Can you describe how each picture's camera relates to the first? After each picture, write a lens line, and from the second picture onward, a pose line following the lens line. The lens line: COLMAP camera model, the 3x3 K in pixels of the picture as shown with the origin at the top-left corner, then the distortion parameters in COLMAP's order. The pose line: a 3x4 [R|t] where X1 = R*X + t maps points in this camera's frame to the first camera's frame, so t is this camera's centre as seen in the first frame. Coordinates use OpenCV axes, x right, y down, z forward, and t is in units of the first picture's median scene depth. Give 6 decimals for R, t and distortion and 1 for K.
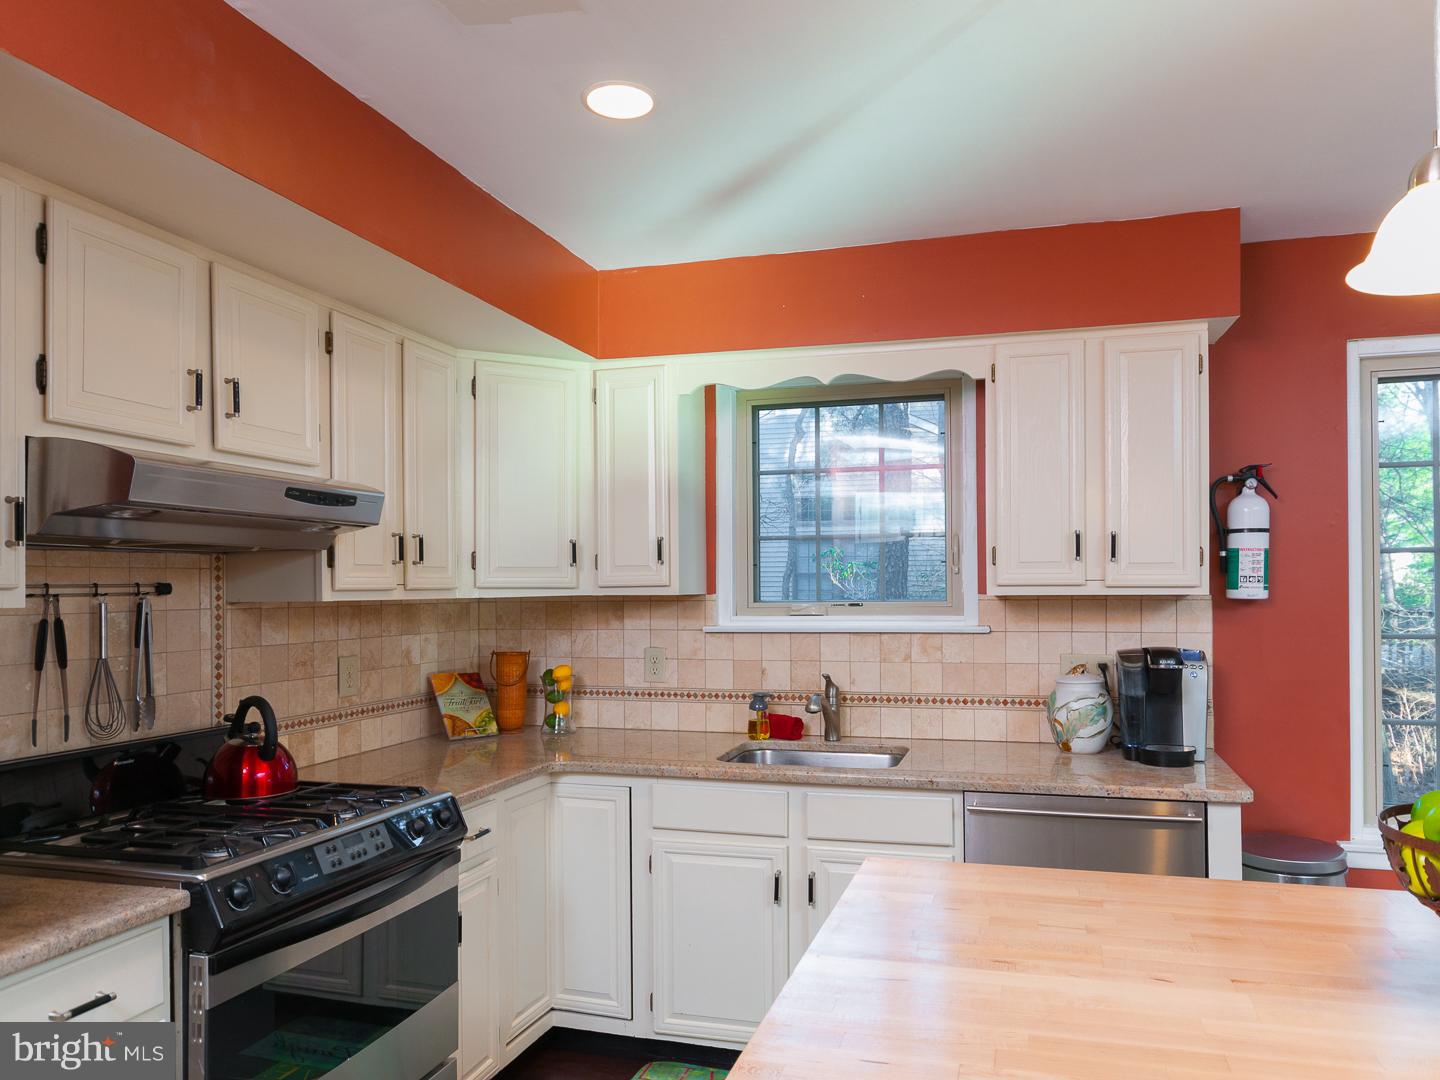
lens RADIAL K [[988.9, 0, 746.0], [0, 988.9, 588.2], [0, 0, 1]] dist [0.000853, -0.000420]
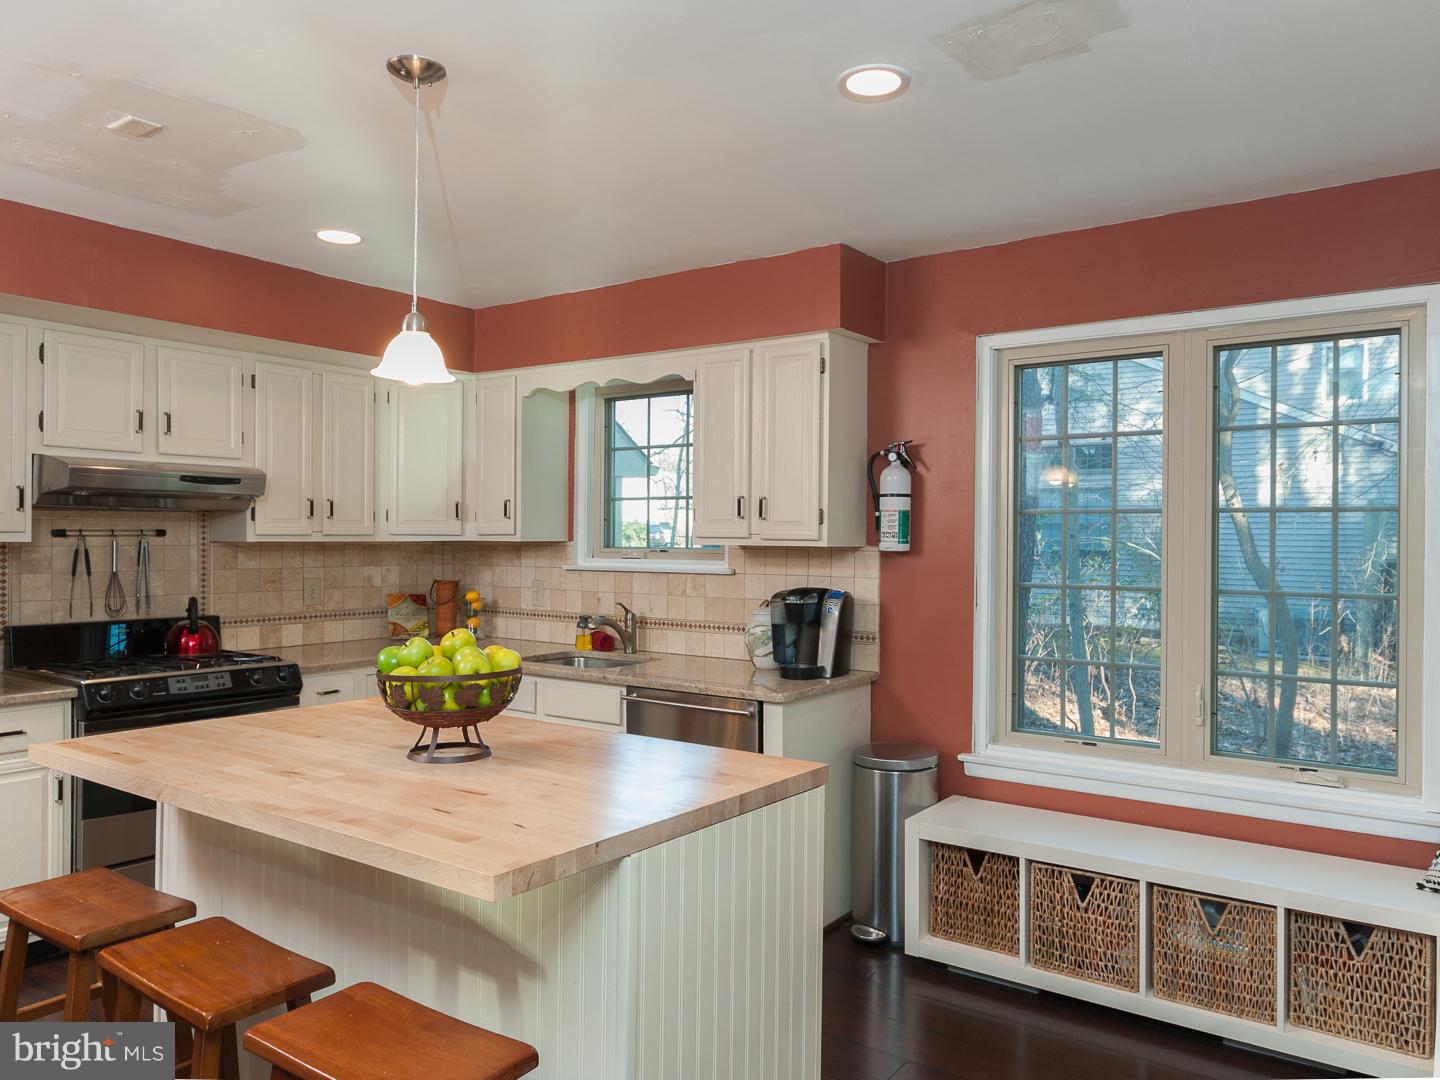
lens RADIAL K [[990.8, 0, 720.0], [0, 990.8, 540.0], [0, 0, 1]] dist [-0.000211, 0.000340]
pose [[0.943173, 0.013873, -0.332011, 0.718759], [-0.012681, 0.999903, 0.005757, -0.007143], [0.332059, -0.001219, 0.943258, -0.234815]]
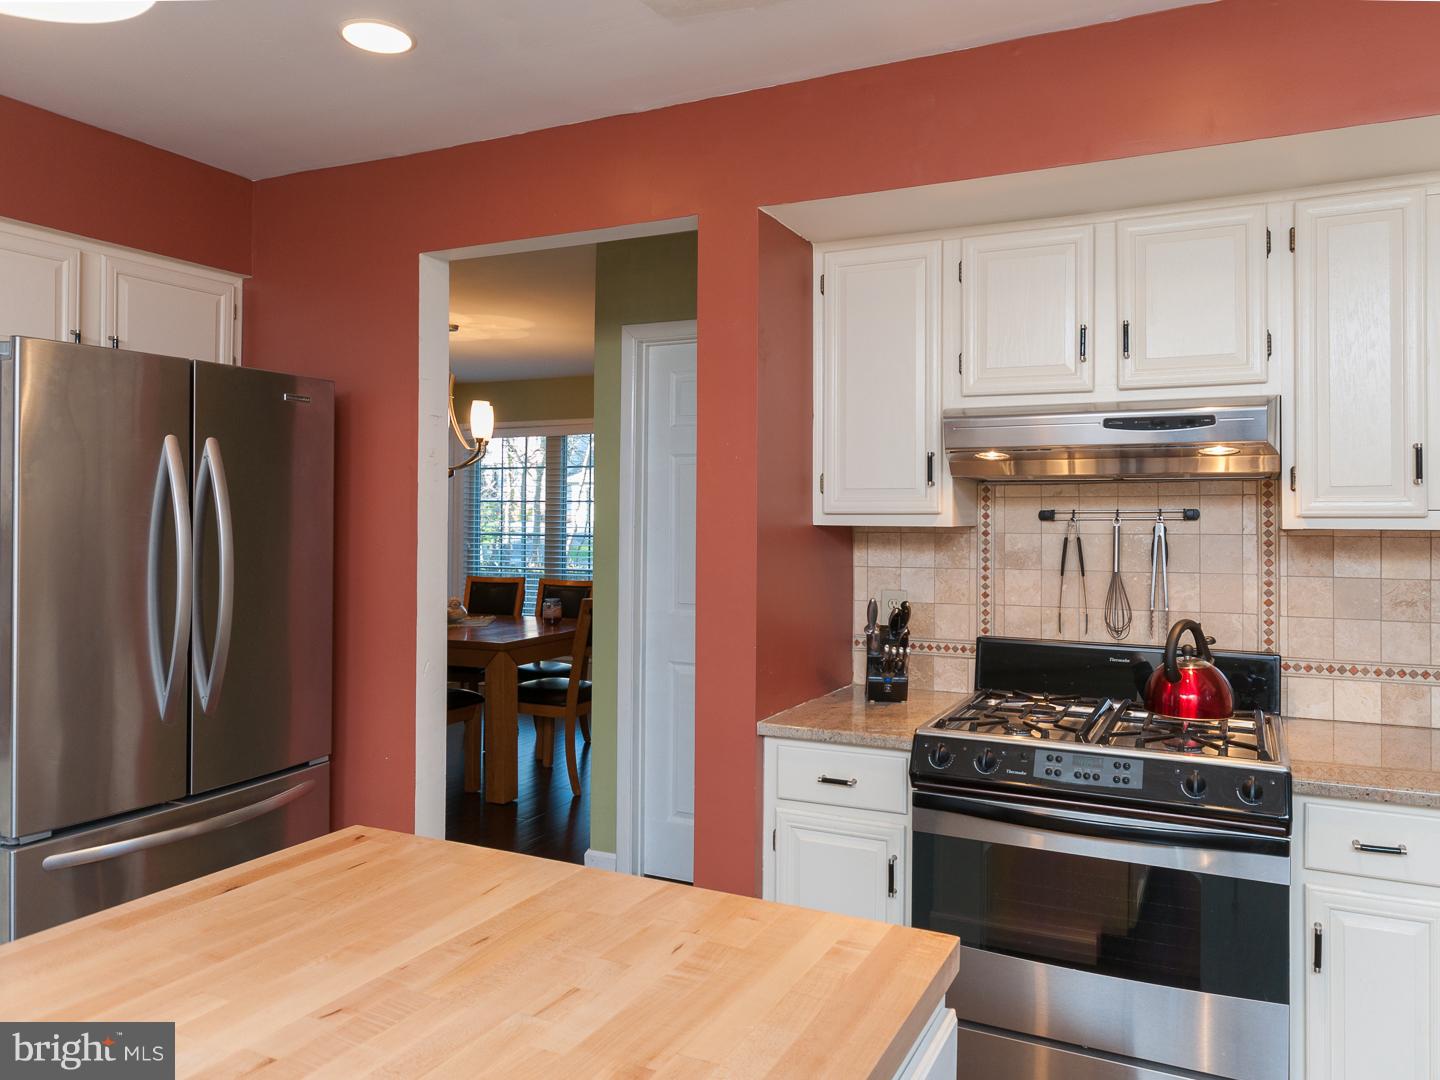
lens RADIAL K [[997.3, 0, 795.5], [0, 997.3, 513.1], [0, 0, 1]] dist [-0.002743, -0.001918]
pose [[-0.134504, 0.000404, -0.990913, 0.455671], [-0.003371, 0.999994, 0.000865, -0.000235], [0.990907, 0.003456, -0.134502, 0.579943]]
